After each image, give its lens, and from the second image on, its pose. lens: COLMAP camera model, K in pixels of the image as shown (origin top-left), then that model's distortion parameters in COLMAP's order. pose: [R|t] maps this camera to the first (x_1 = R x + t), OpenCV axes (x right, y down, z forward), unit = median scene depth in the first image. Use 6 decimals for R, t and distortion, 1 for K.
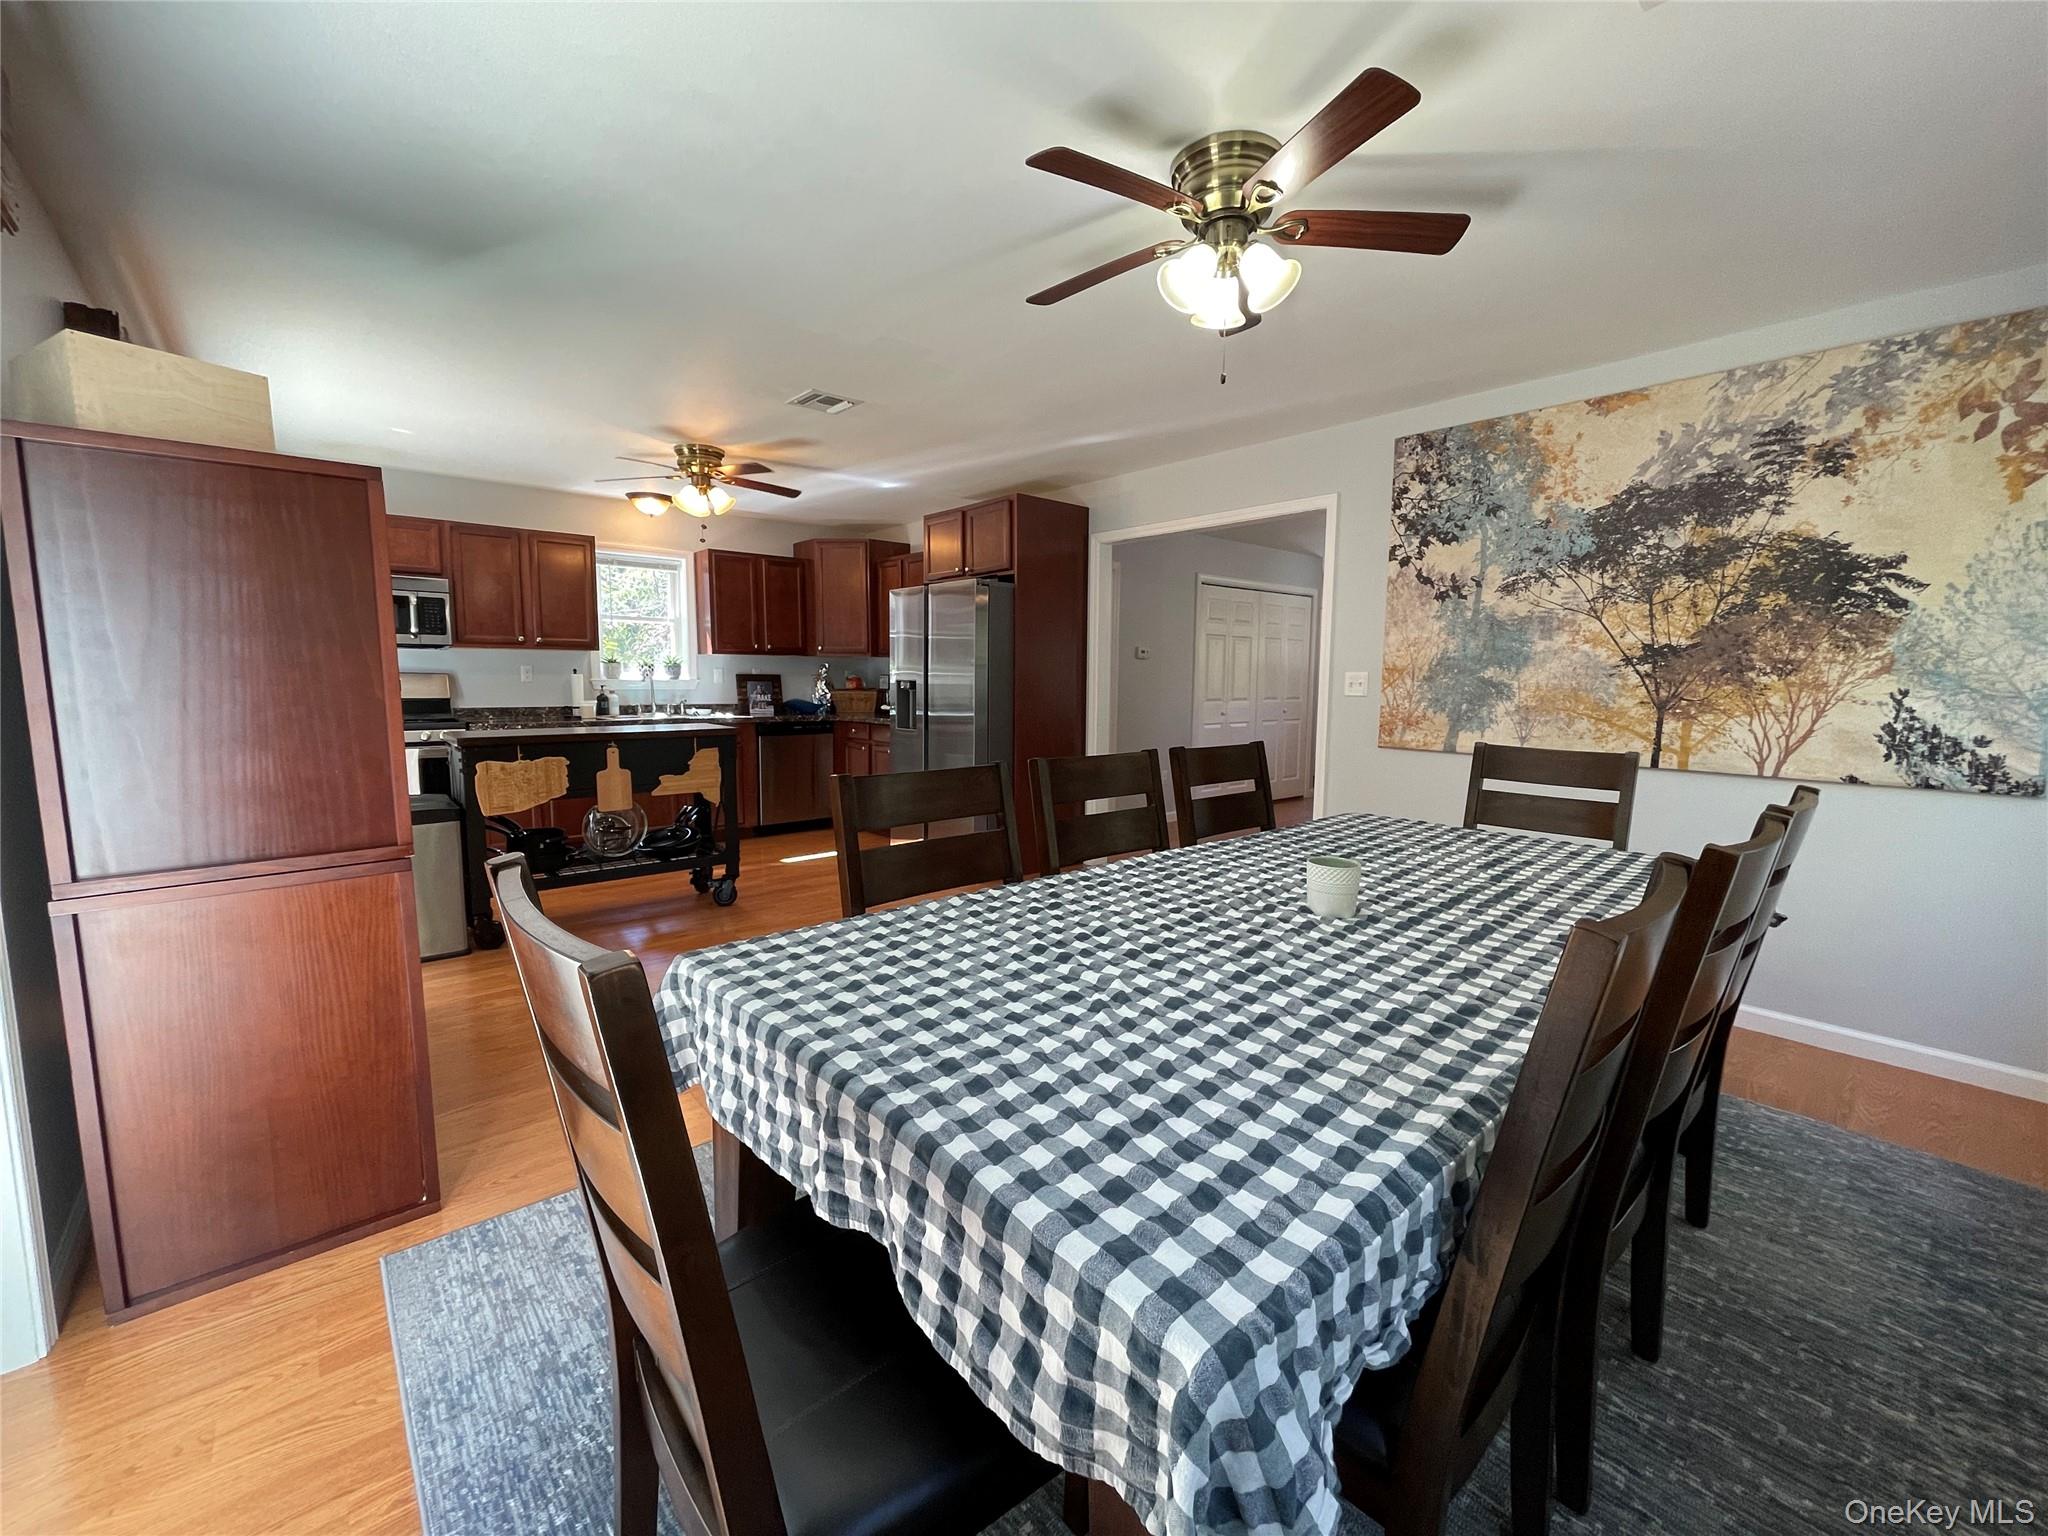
lens RADIAL K [[825.9, 0, 1038.3], [0, 825.9, 749.4], [0, 0, 1]] dist [-0.003987, 0.002152]
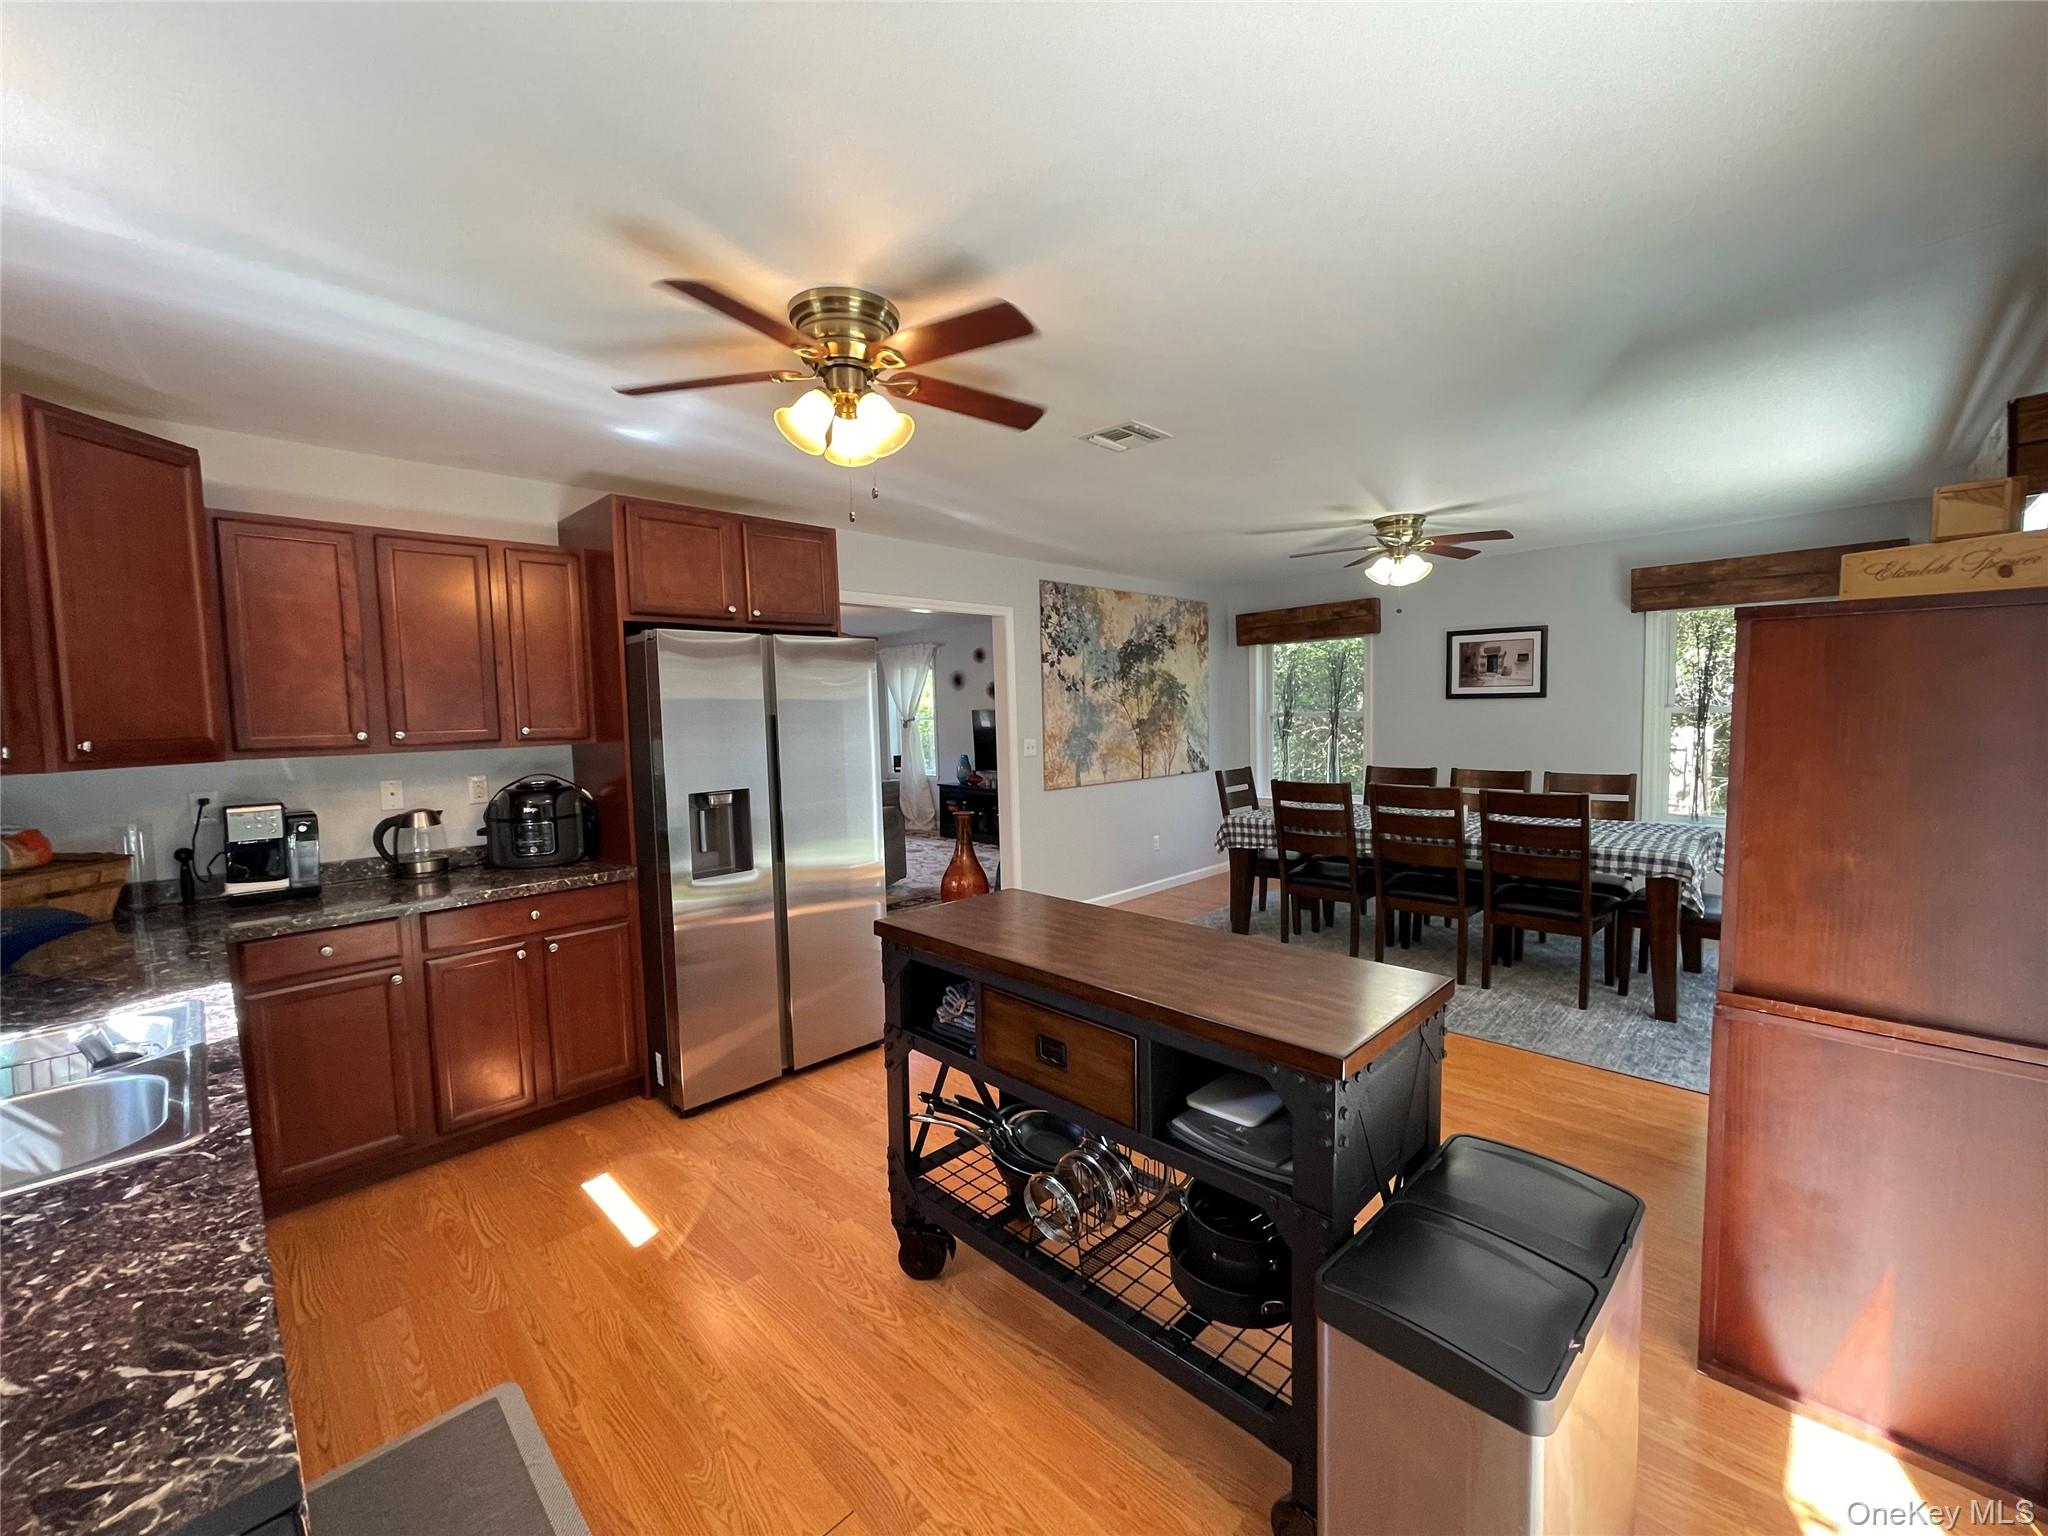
lens RADIAL K [[825.9, 0, 1020.1], [0, 825.9, 760.9], [0, 0, 1]] dist [-0.003987, 0.002152]
pose [[-0.049119, -0.073112, 0.996113, -1.286285], [0.113645, 0.990431, 0.078299, -0.217847], [-0.992306, 0.117049, -0.040340, 1.390154]]
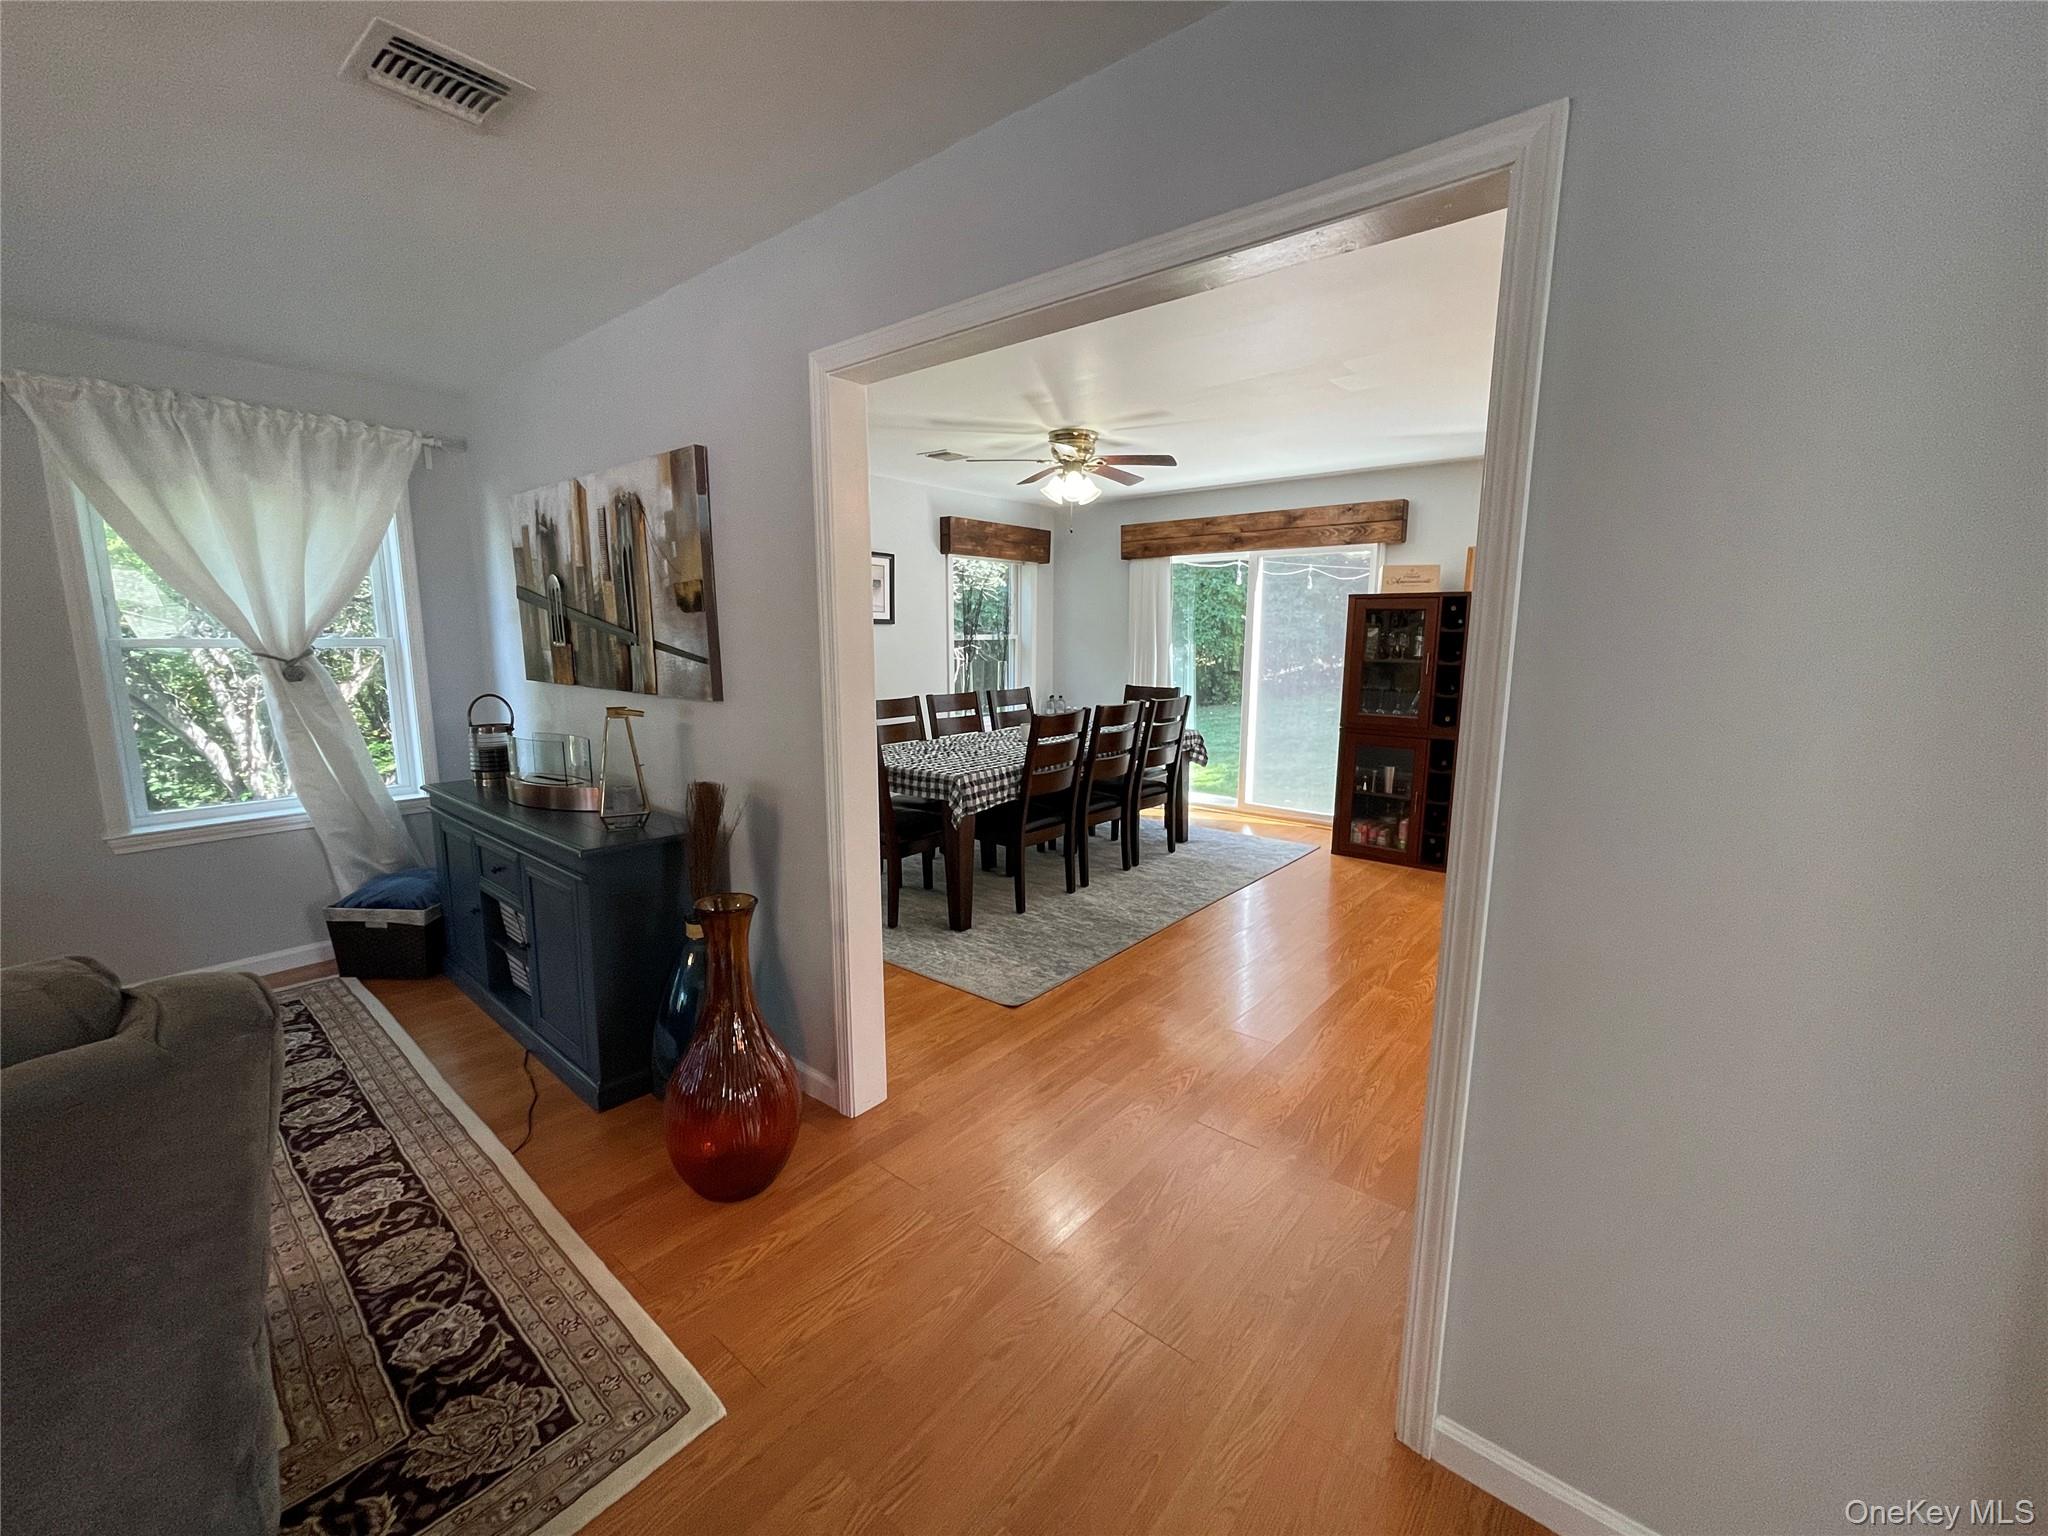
lens RADIAL K [[825.9, 0, 992.4], [0, 825.9, 769.3], [0, 0, 1]] dist [-0.003987, 0.002152]
pose [[-0.993671, 0.007063, -0.112111, 0.438991], [-0.021968, 0.966534, 0.255597, -0.251559], [0.110164, 0.256442, -0.960261, 2.102107]]
